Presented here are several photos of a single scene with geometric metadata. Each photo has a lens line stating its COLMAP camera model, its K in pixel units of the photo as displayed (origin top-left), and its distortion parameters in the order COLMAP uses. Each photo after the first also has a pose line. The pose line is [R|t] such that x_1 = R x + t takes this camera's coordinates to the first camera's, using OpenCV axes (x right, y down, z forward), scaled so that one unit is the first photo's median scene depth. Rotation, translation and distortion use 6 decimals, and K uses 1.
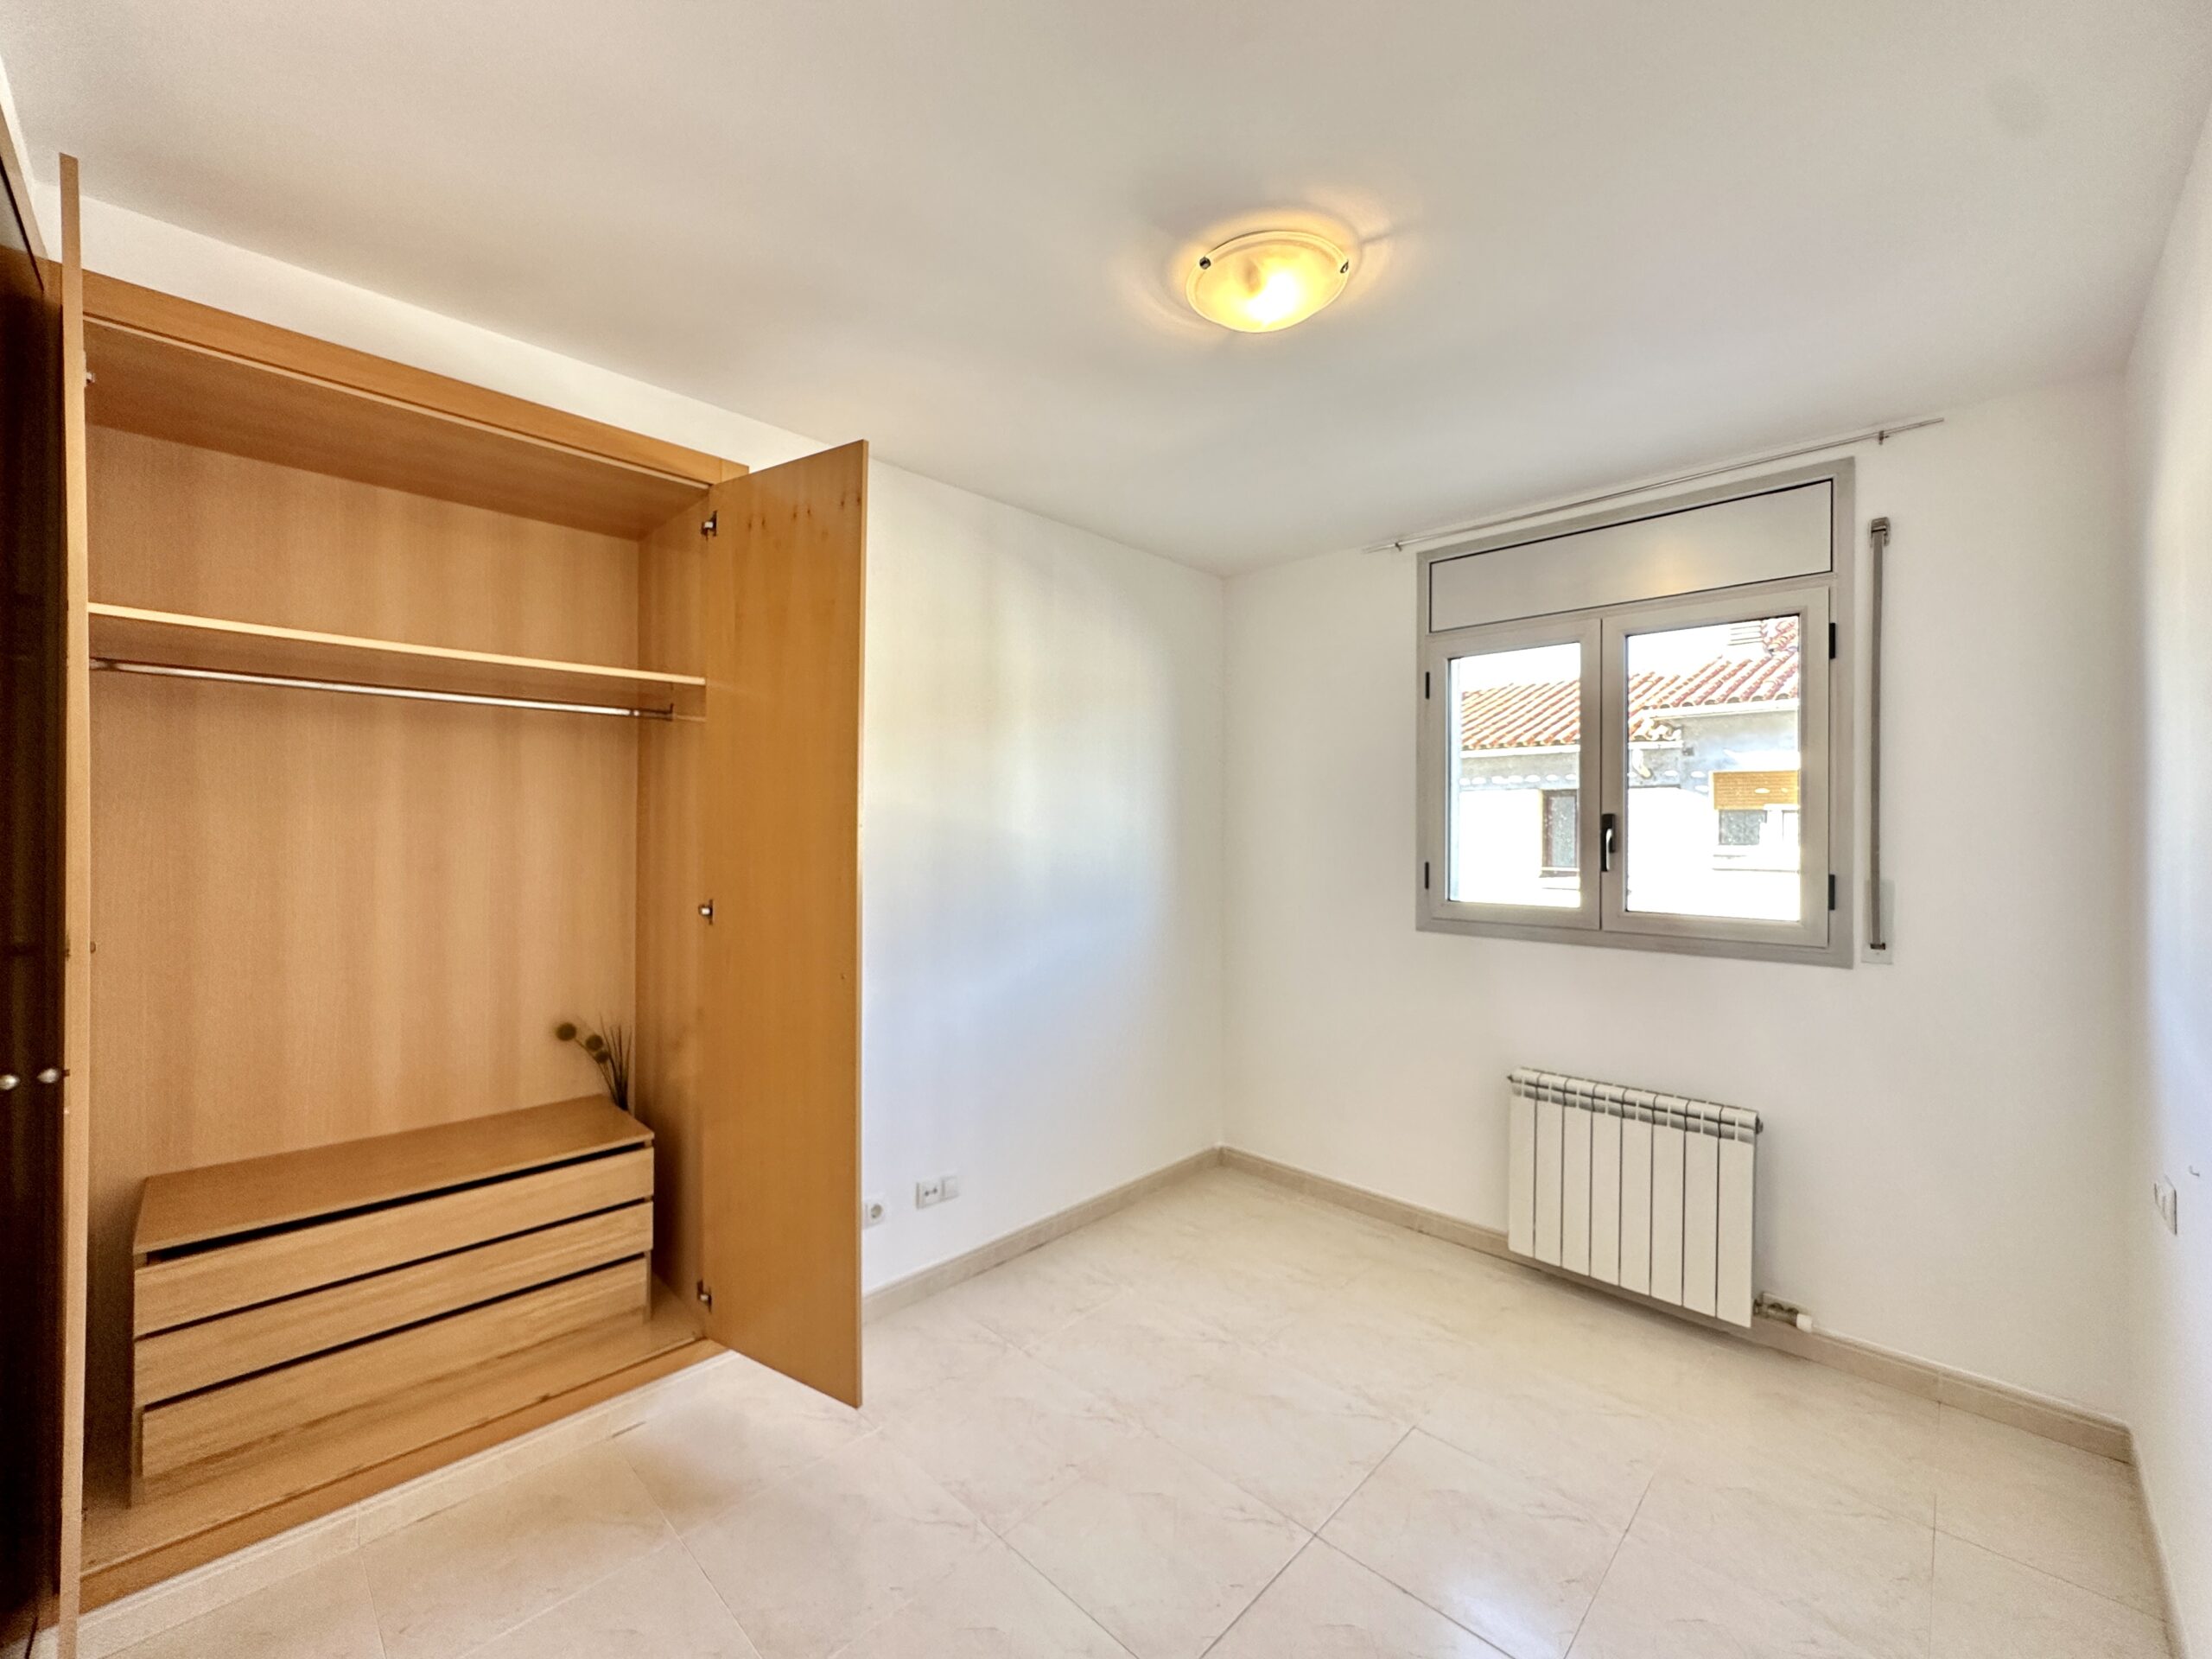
lens RADIAL K [[888.1, 0, 1106.0], [0, 888.1, 829.5], [0, 0, 1]] dist [-0.000308, 0.000312]
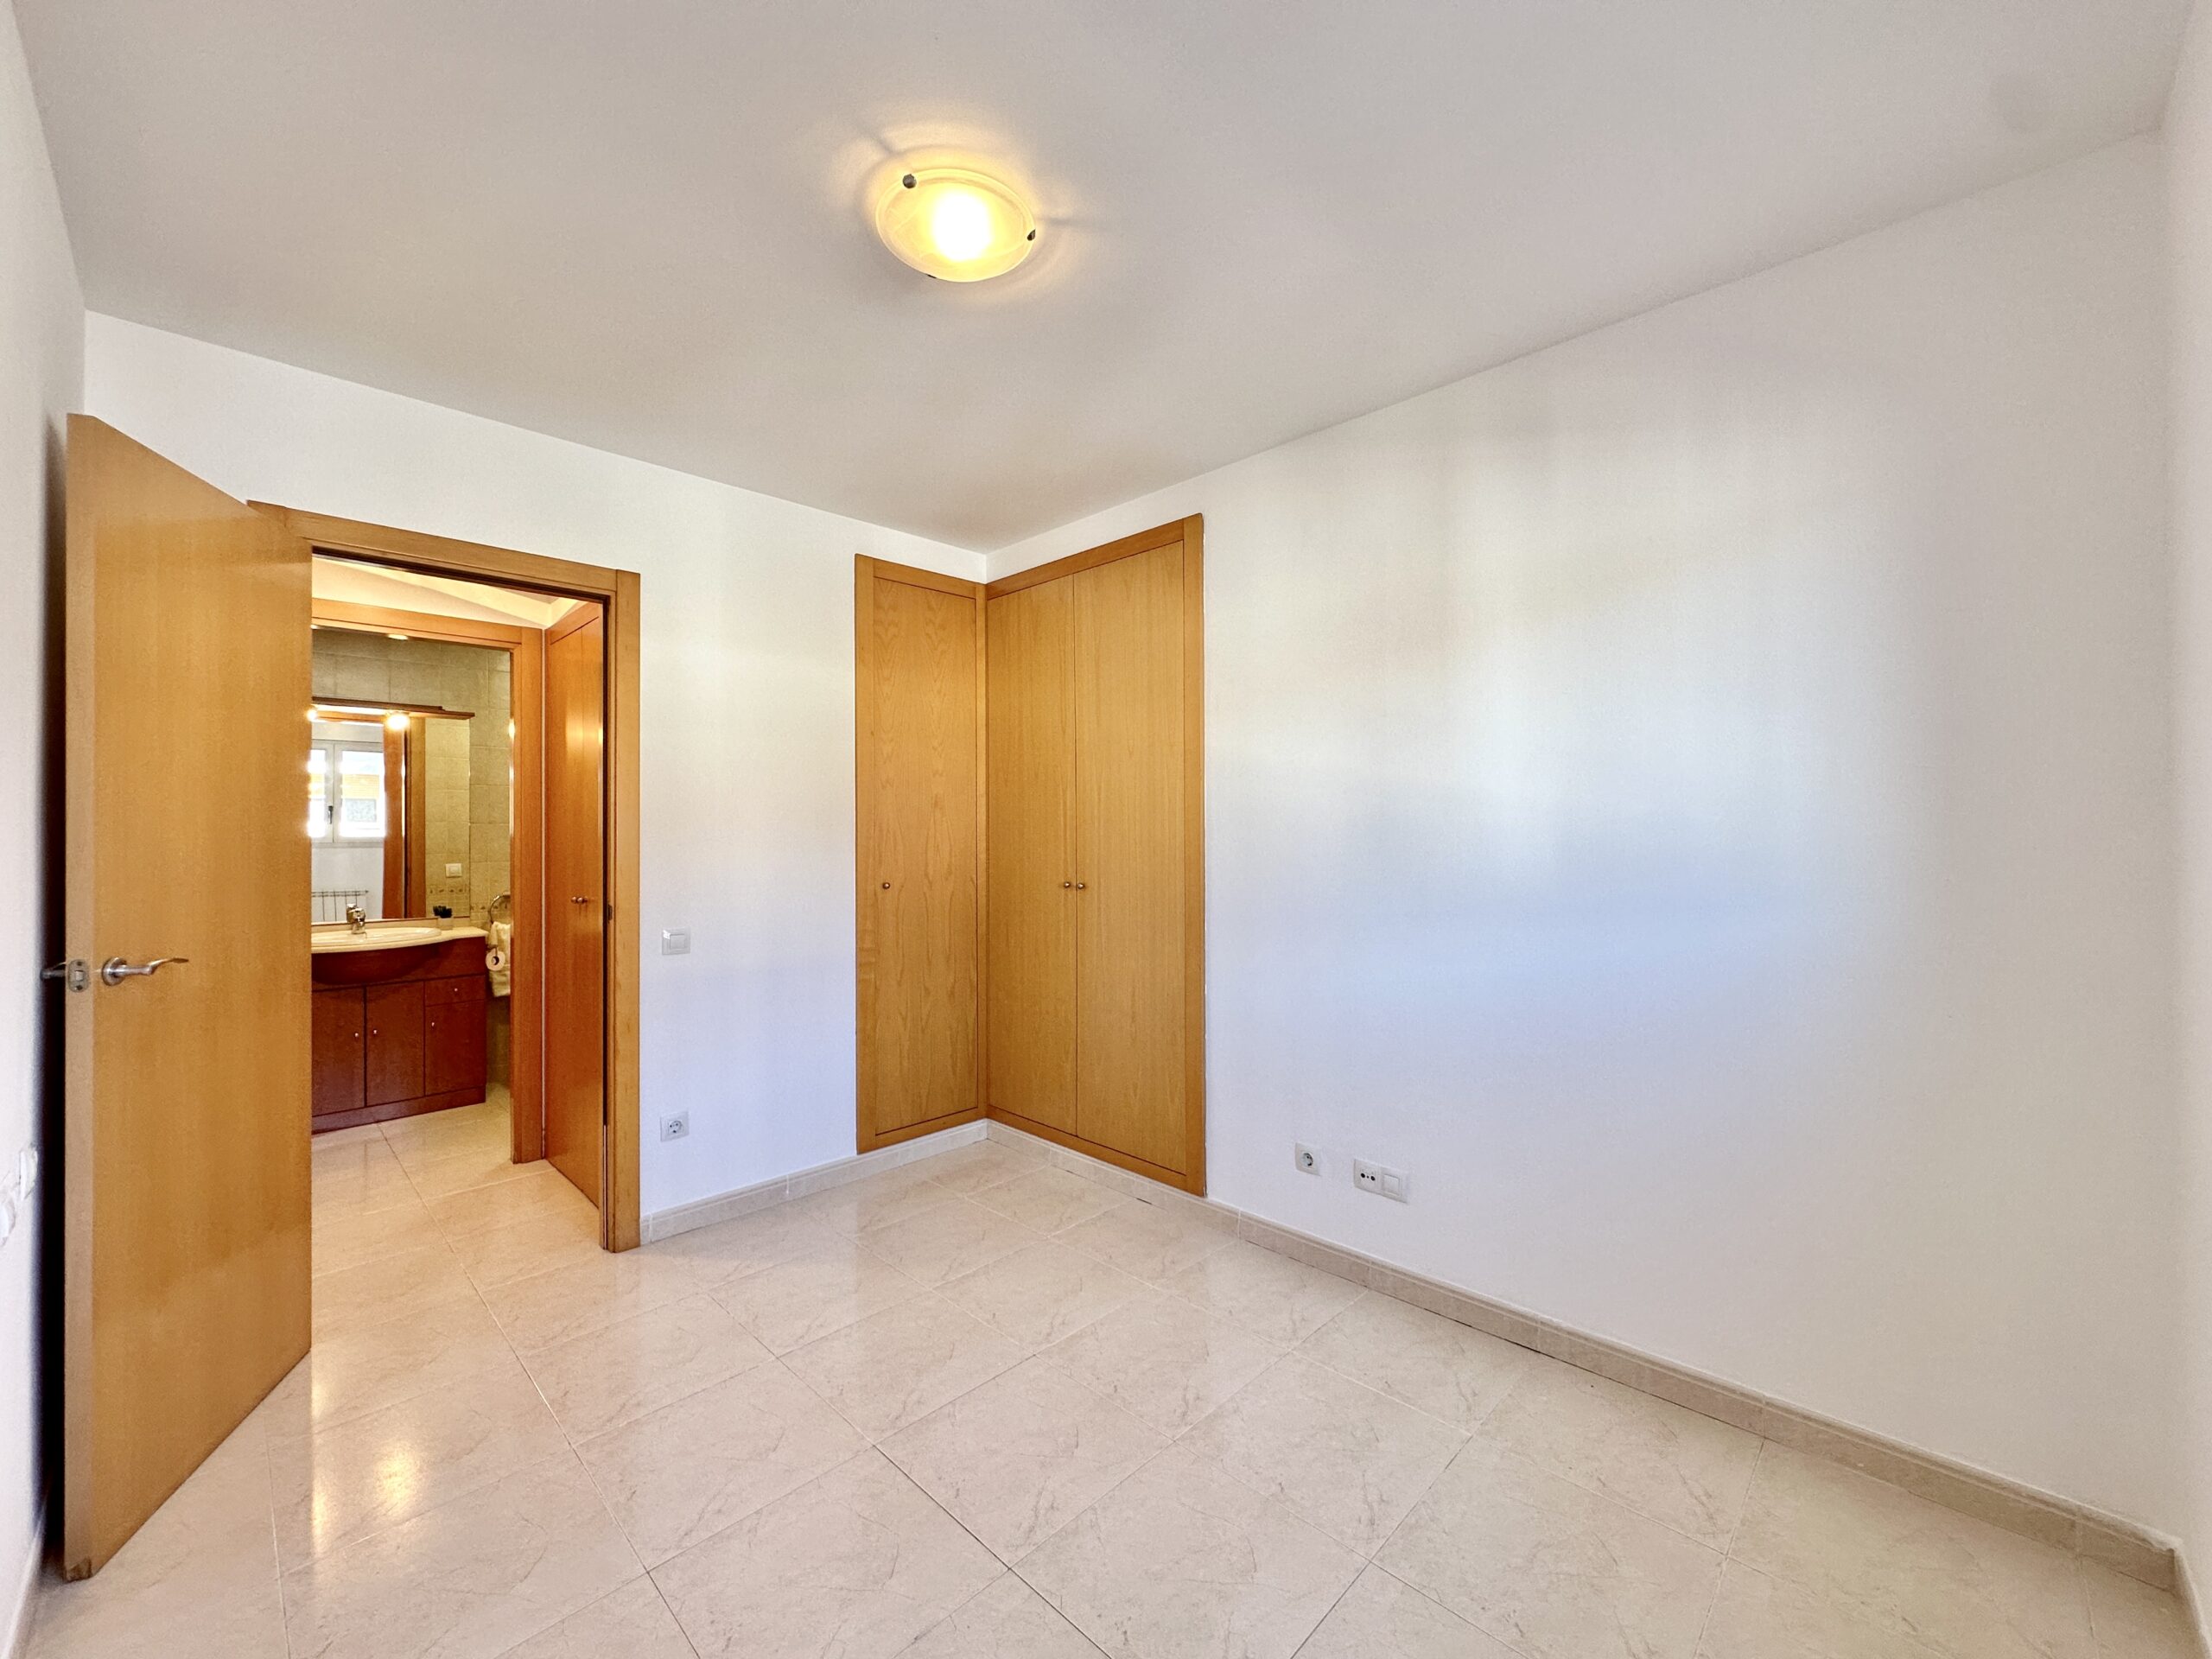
lens RADIAL K [[886.7, 0, 1106.0], [0, 886.7, 829.5], [0, 0, 1]] dist [0.000906, -0.000046]
pose [[-0.001611, -0.010637, -0.999942, 0.741555], [0.001670, 0.999942, -0.010640, 0.053814], [0.999997, -0.001687, -0.001593, 0.730908]]
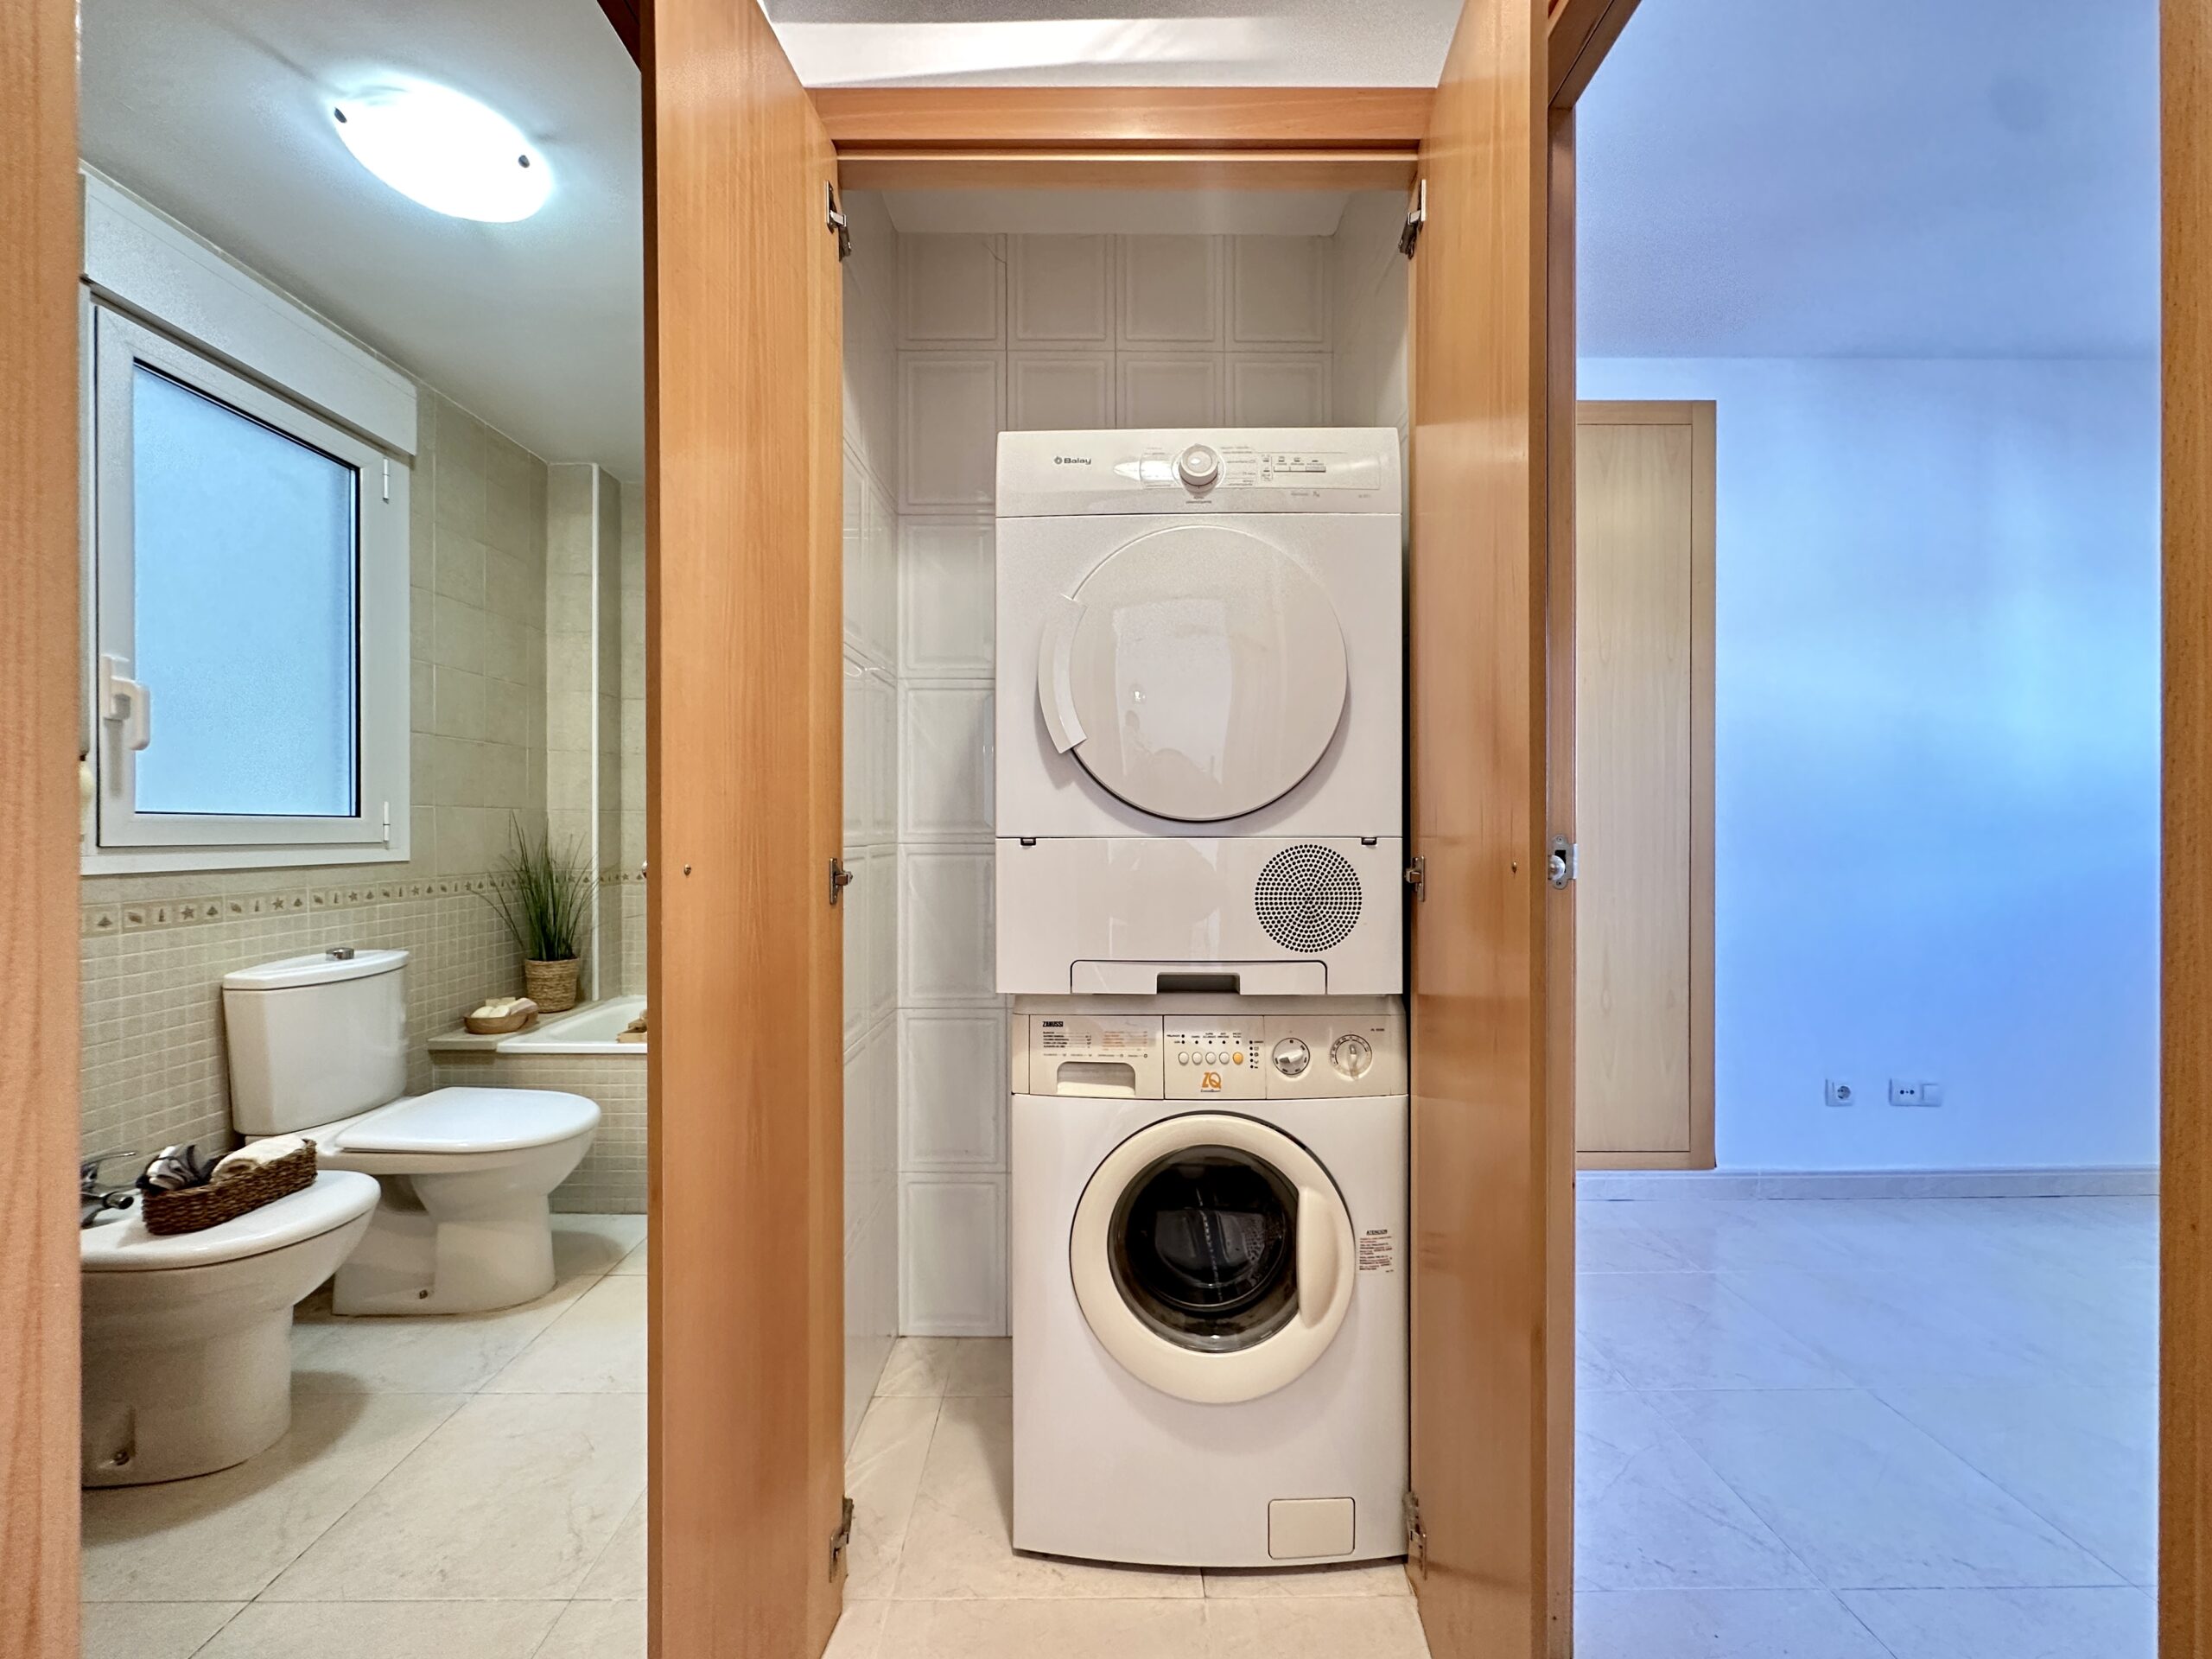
lens RADIAL K [[886.7, 0, 1106.0], [0, 886.7, 829.5], [0, 0, 1]] dist [0.000906, -0.000046]
pose [[0.702864, -0.003381, -0.711316, -0.122580], [0.005447, 0.999985, 0.000629, 0.116197], [0.711303, -0.004316, 0.702872, -0.307001]]
